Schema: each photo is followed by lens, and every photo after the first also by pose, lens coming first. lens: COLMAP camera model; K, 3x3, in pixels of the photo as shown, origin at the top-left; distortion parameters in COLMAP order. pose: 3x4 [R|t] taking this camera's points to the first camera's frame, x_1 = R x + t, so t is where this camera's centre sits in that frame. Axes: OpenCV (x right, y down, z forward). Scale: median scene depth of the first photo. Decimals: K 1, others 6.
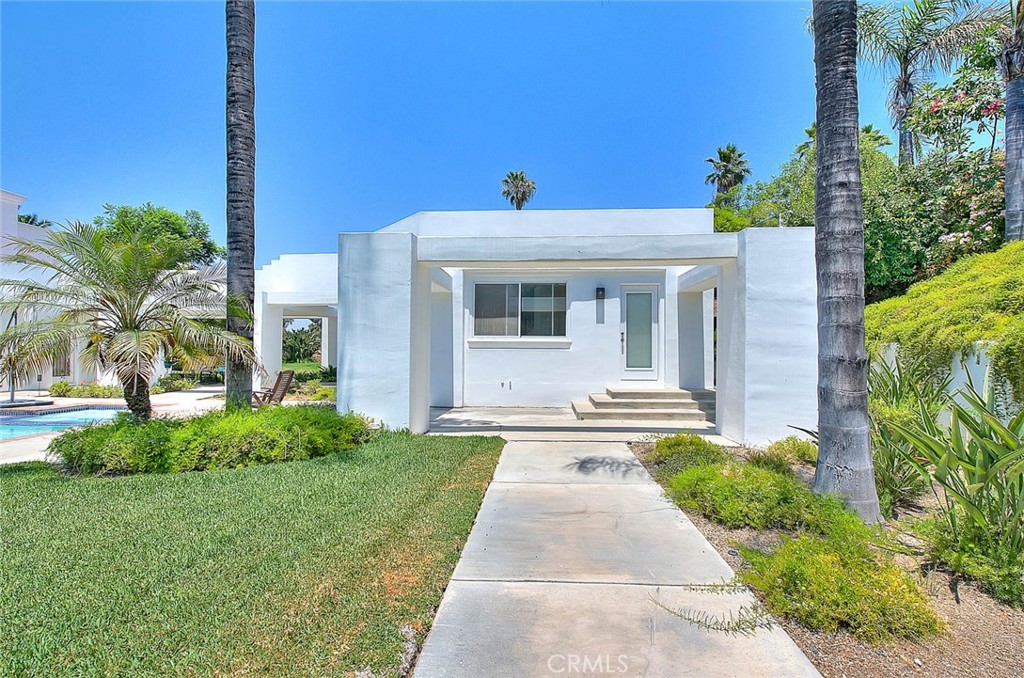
lens RADIAL K [[473.6, 0, 512.0], [0, 473.6, 339.0], [0, 0, 1]] dist [-0.000197, -0.000385]
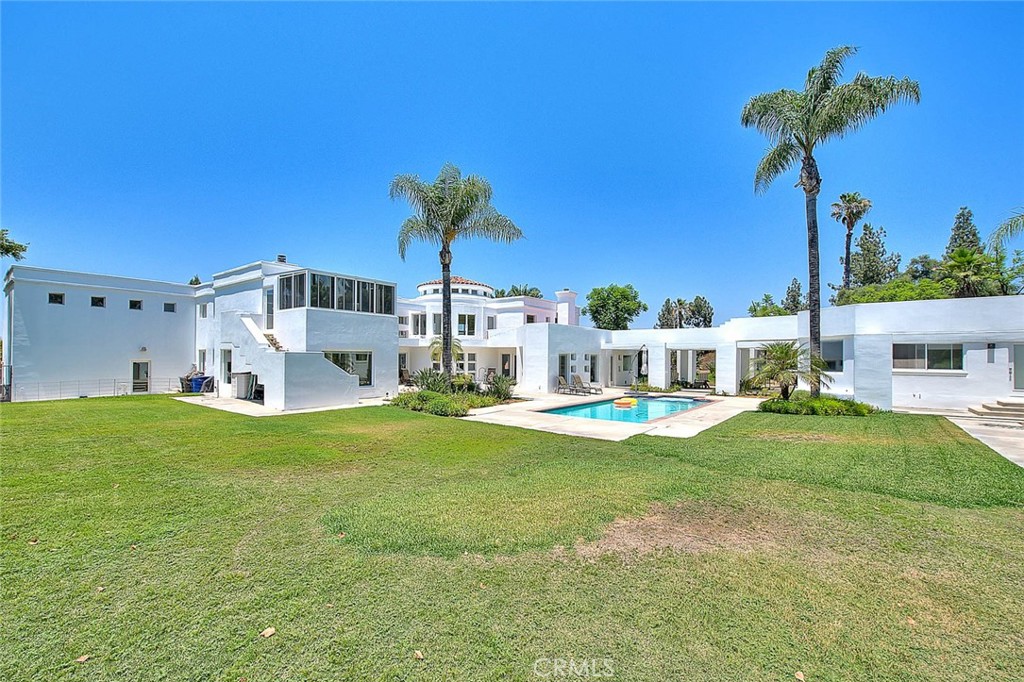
lens RADIAL K [[431.2, 0, 512.1], [0, 431.2, 348.9], [0, 0, 1]] dist [-0.000192, -0.000150]
pose [[0.817275, -0.010760, -0.576147, -0.329907], [0.011248, 0.999933, -0.002719, -0.097463], [0.576138, -0.004258, 0.817341, -1.267787]]
